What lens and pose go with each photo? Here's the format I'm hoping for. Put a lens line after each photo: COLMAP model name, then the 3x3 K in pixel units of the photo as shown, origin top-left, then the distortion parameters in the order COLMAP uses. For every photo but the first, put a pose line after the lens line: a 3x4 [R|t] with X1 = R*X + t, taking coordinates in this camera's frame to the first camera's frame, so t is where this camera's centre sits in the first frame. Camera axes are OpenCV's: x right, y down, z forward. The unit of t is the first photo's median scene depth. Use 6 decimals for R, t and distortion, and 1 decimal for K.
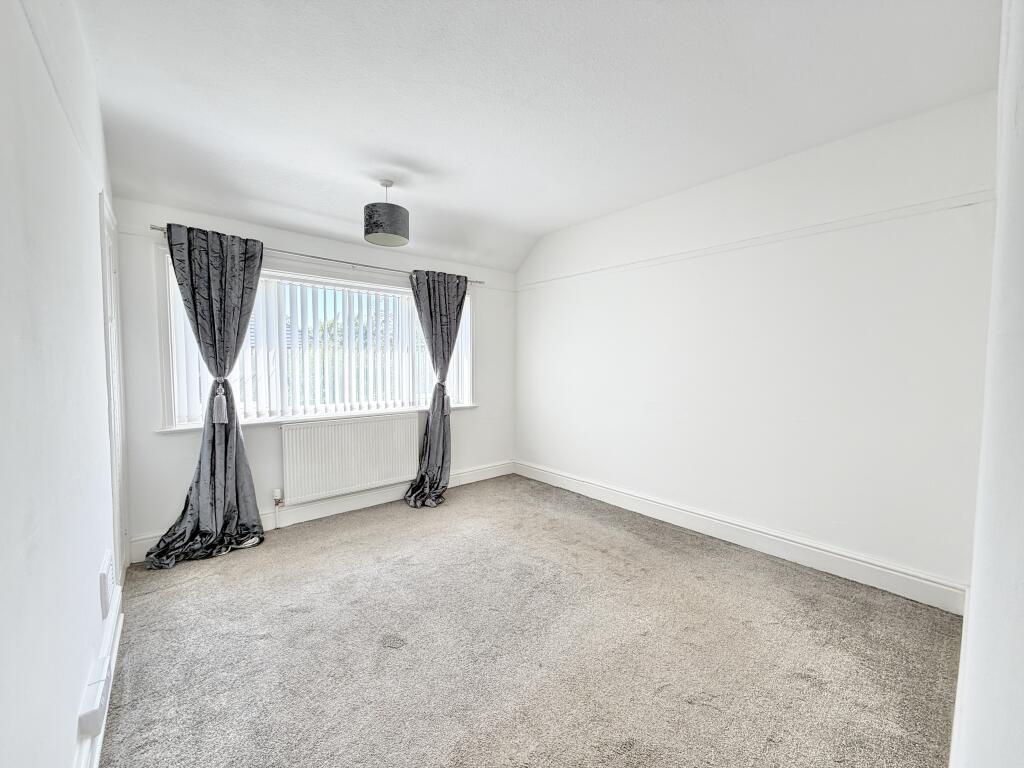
lens RADIAL K [[414.2, 0, 512.1], [0, 414.2, 385.2], [0, 0, 1]] dist [0.001433, 0.000011]
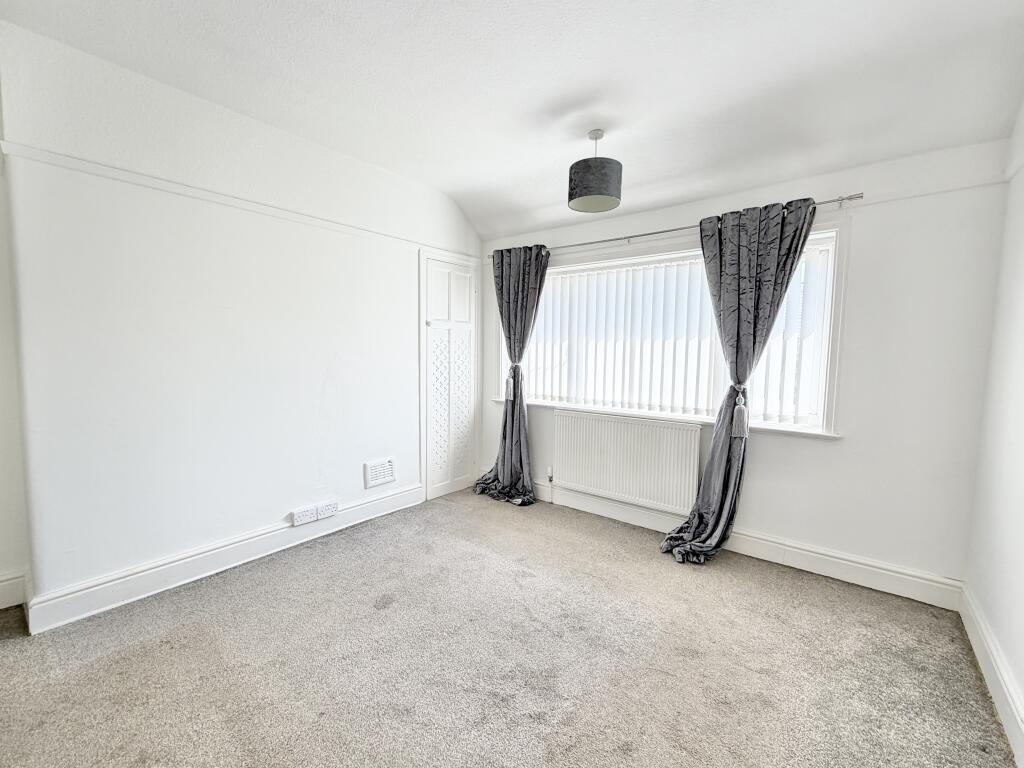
lens RADIAL K [[436.9, 0, 512.0], [0, 436.9, 384.0], [0, 0, 1]] dist [0.001071, 0.000201]
pose [[0.168626, 0.067295, -0.983380, 0.539258], [-0.067275, 0.996126, 0.056631, -0.027475], [0.983382, 0.056608, 0.172500, 0.684723]]
